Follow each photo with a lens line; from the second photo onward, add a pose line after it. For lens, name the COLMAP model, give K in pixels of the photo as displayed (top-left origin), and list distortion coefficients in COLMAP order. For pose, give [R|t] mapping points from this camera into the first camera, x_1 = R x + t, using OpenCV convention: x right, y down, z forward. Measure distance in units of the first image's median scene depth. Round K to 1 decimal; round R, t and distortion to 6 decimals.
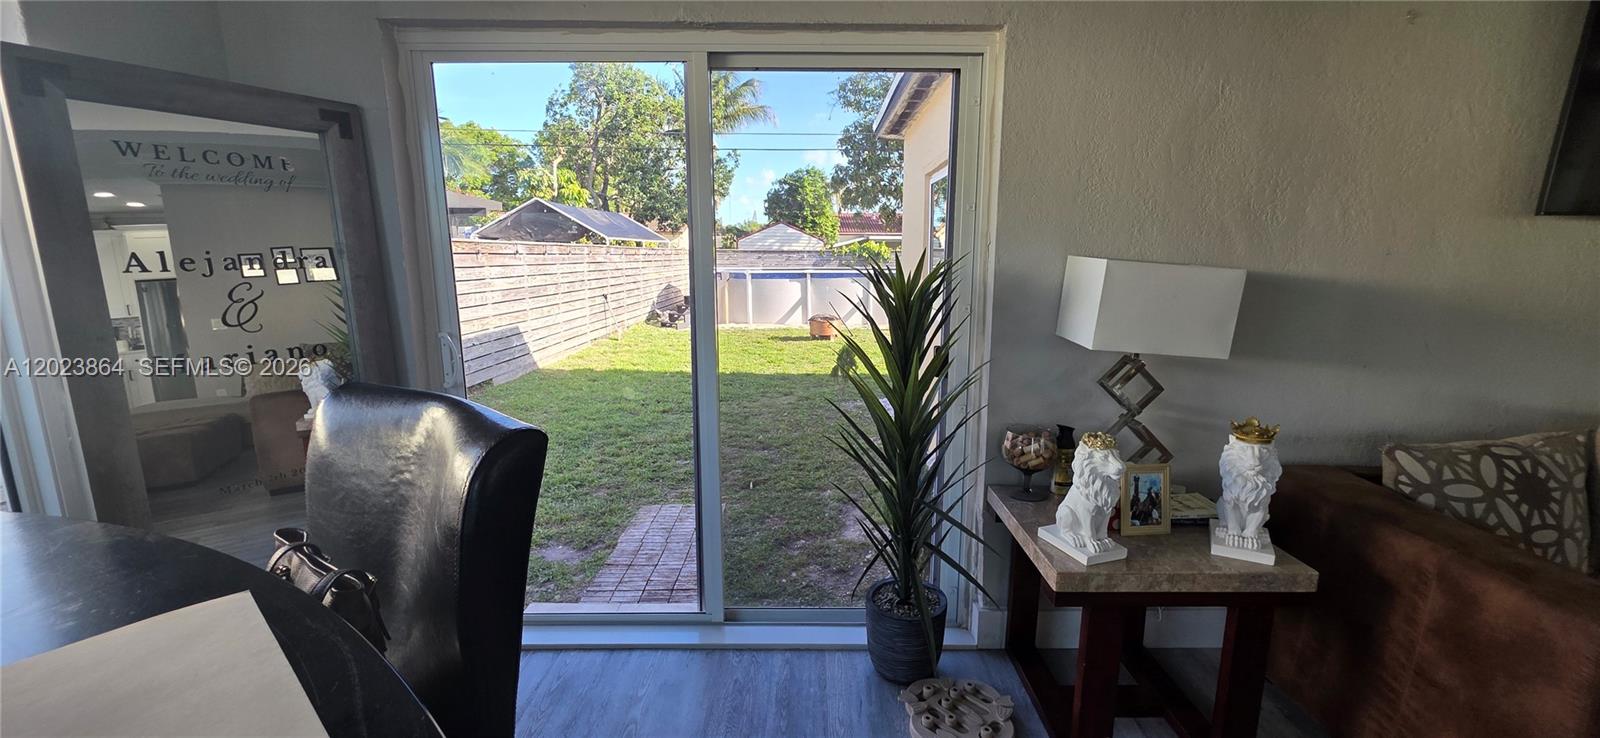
lens RADIAL K [[638.6, 0, 798.8], [0, 638.6, 370.3], [0, 0, 1]] dist [0.006061, -0.001349]
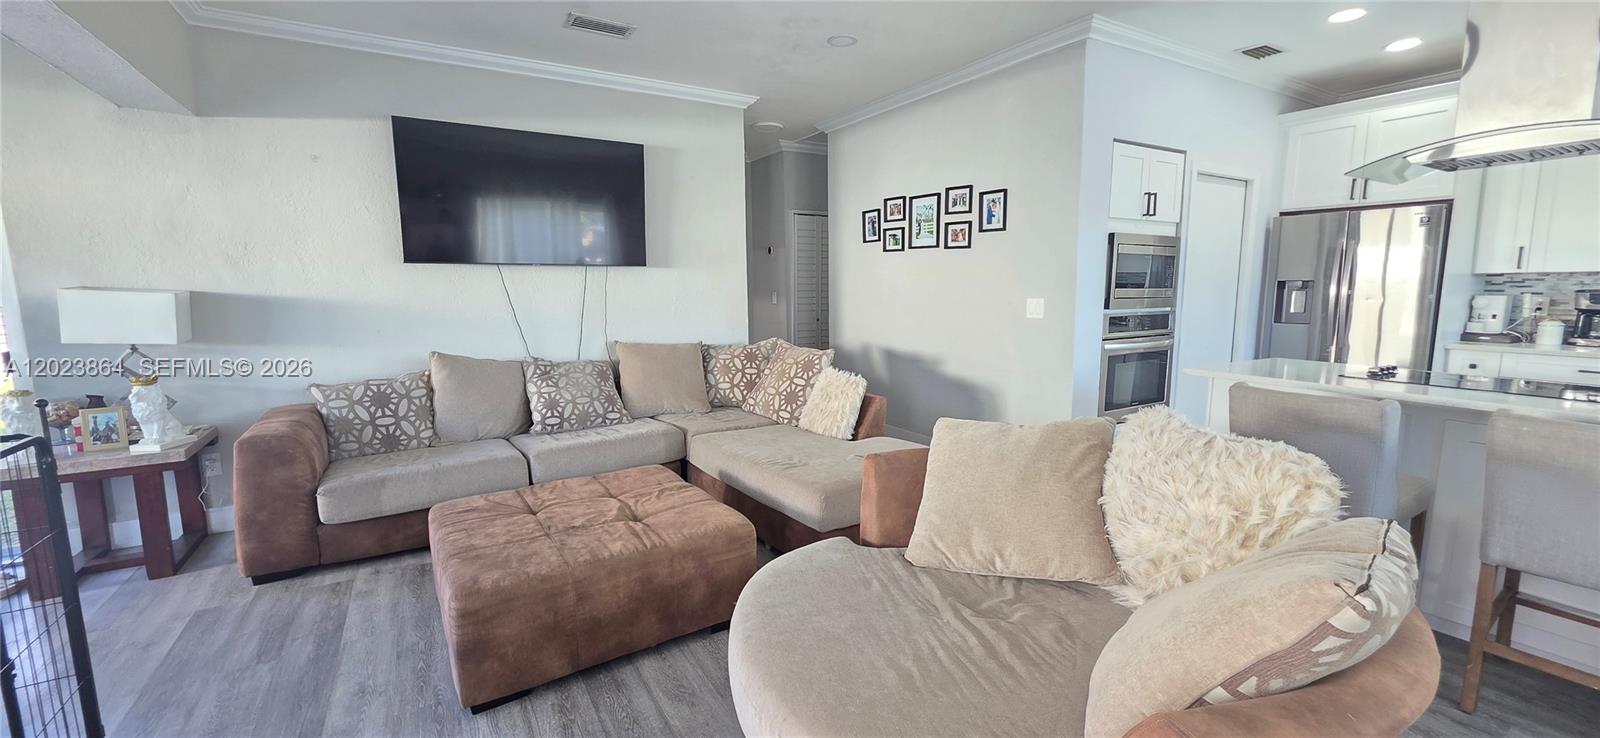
lens RADIAL K [[638.6, 0, 804.1], [0, 638.6, 366.5], [0, 0, 1]] dist [0.006061, -0.001349]
pose [[0.860204, -0.077932, 0.503960, 1.285755], [0.106203, 0.993962, -0.027570, 0.281279], [-0.498768, 0.077238, 0.863287, -1.387686]]
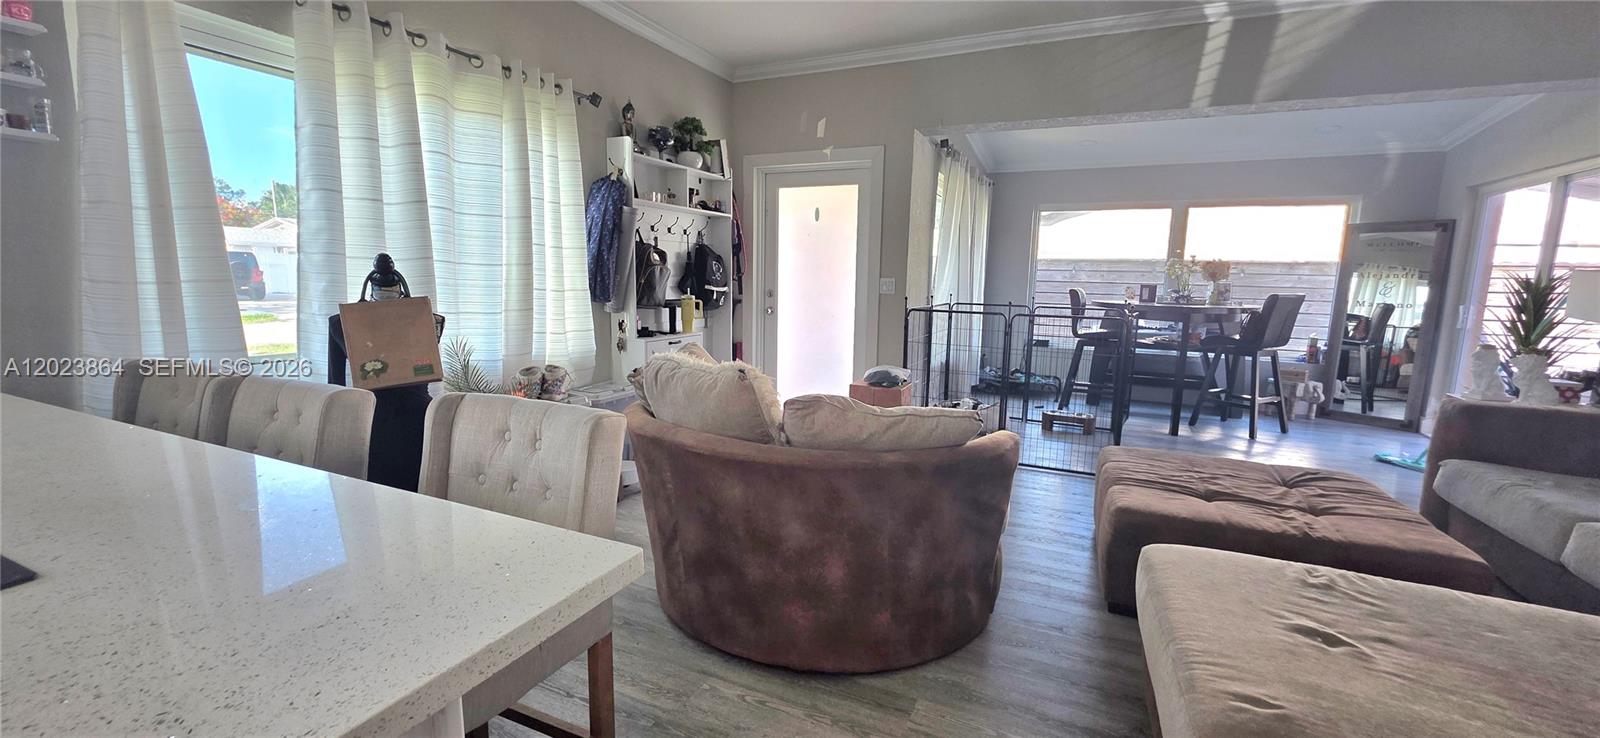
lens RADIAL K [[638.6, 0, 794.5], [0, 638.6, 365.6], [0, 0, 1]] dist [0.006061, -0.001349]
pose [[-0.443570, 0.115553, -0.888759, 3.247230], [-0.190493, 0.956840, 0.219477, 0.134736], [0.875761, 0.266656, -0.402414, -0.246606]]
